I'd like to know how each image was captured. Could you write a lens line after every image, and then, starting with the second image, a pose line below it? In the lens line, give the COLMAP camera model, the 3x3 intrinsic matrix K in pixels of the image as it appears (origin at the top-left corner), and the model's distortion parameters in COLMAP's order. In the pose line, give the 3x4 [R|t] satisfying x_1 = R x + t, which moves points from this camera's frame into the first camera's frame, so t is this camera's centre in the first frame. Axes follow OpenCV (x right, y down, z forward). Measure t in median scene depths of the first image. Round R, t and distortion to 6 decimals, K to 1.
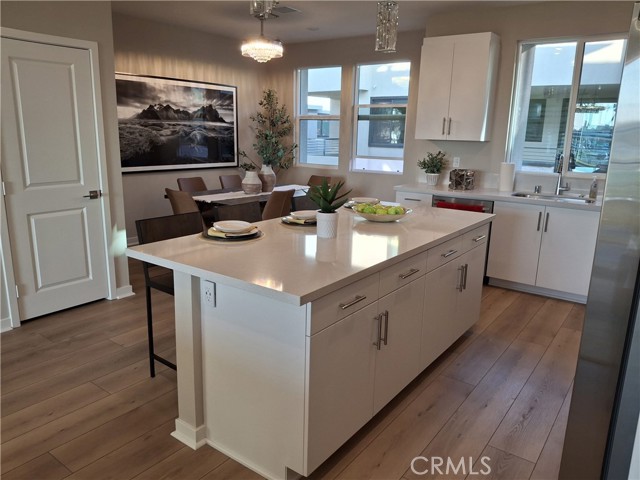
lens RADIAL K [[475.9, 0, 326.4], [0, 475.9, 241.6], [0, 0, 1]] dist [0.094532, -0.176860]
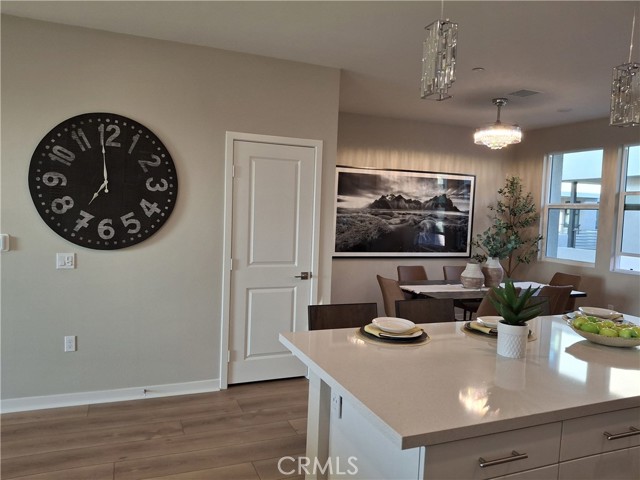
lens RADIAL K [[475.4, 0, 309.7], [0, 475.4, 240.5], [0, 0, 1]] dist [0.110126, -0.199630]
pose [[0.843798, 0.040920, -0.535099, 0.060773], [-0.137792, 0.980182, -0.142327, -0.016373], [0.518670, 0.193828, 0.832714, 0.066552]]
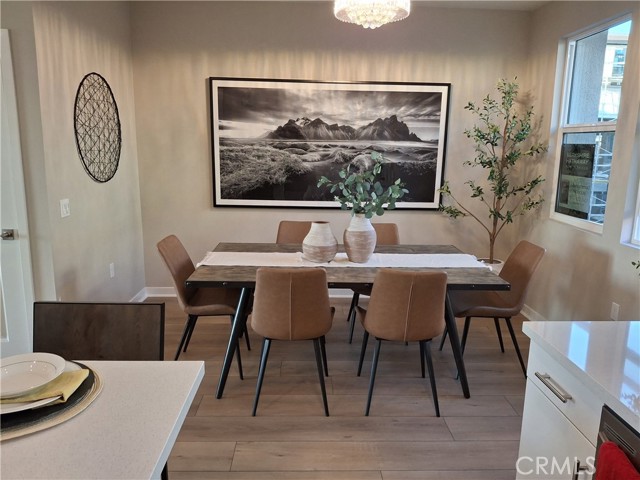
lens RADIAL K [[475.4, 0, 324.8], [0, 475.4, 247.6], [0, 0, 1]] dist [0.111353, -0.204451]
pose [[0.616510, 0.153418, -0.772255, 0.265285], [-0.183719, 0.981788, 0.048378, -0.132900], [0.765613, 0.112052, 0.633468, 0.584621]]
